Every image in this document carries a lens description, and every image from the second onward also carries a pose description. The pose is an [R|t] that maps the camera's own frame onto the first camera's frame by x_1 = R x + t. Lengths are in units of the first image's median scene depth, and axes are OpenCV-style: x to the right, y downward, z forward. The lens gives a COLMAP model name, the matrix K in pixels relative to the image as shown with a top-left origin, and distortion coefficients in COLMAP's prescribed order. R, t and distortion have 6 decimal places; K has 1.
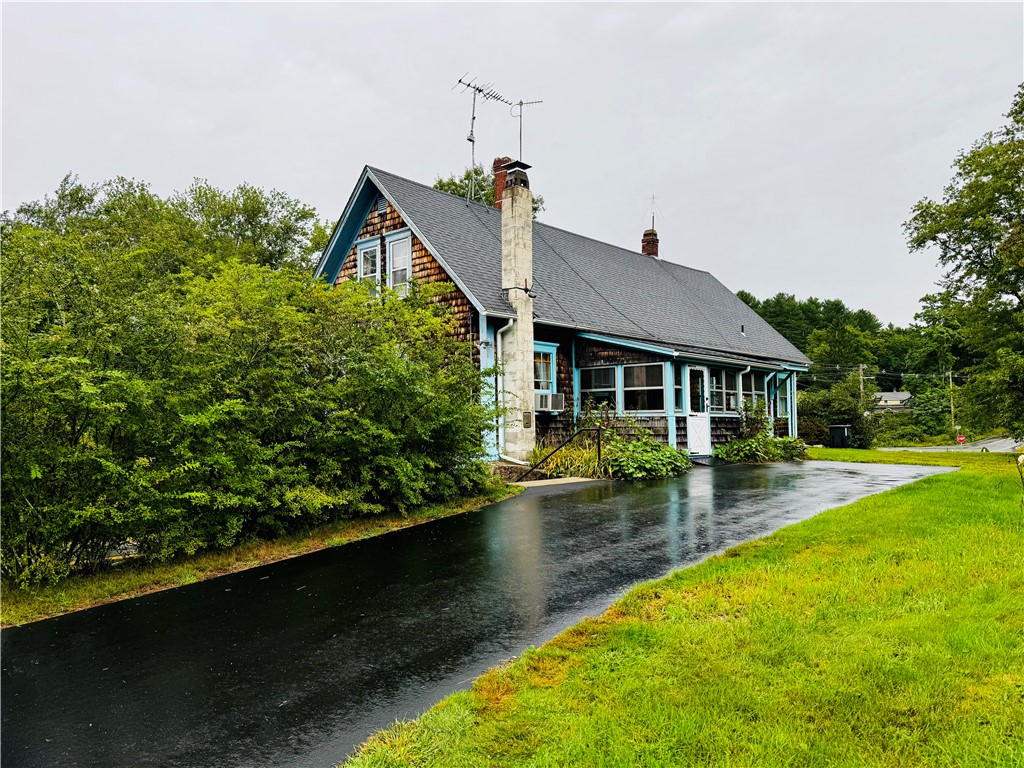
lens RADIAL K [[712.3, 0, 514.3], [0, 712.3, 386.7], [0, 0, 1]] dist [0.044478, -0.059770]
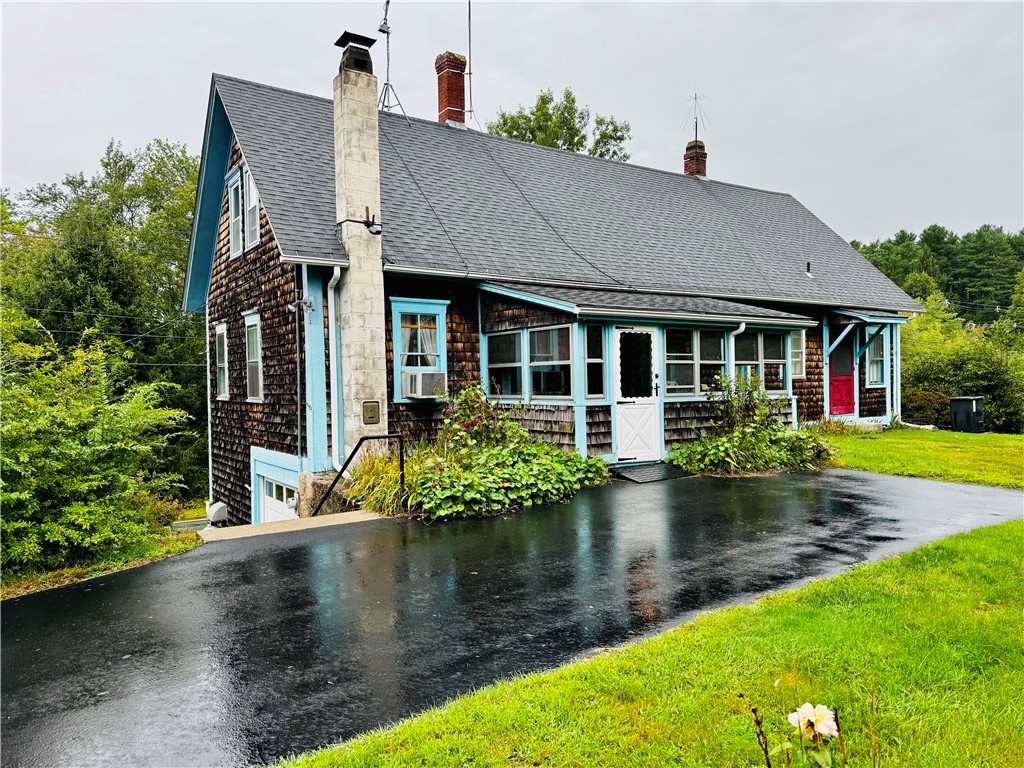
lens RADIAL K [[712.3, 0, 516.1], [0, 712.3, 402.8], [0, 0, 1]] dist [0.044478, -0.059770]
pose [[0.973654, -0.006032, -0.227949, 0.293508], [0.024761, 0.996536, 0.079392, -0.013933], [0.226681, -0.082945, 0.970431, 0.328045]]
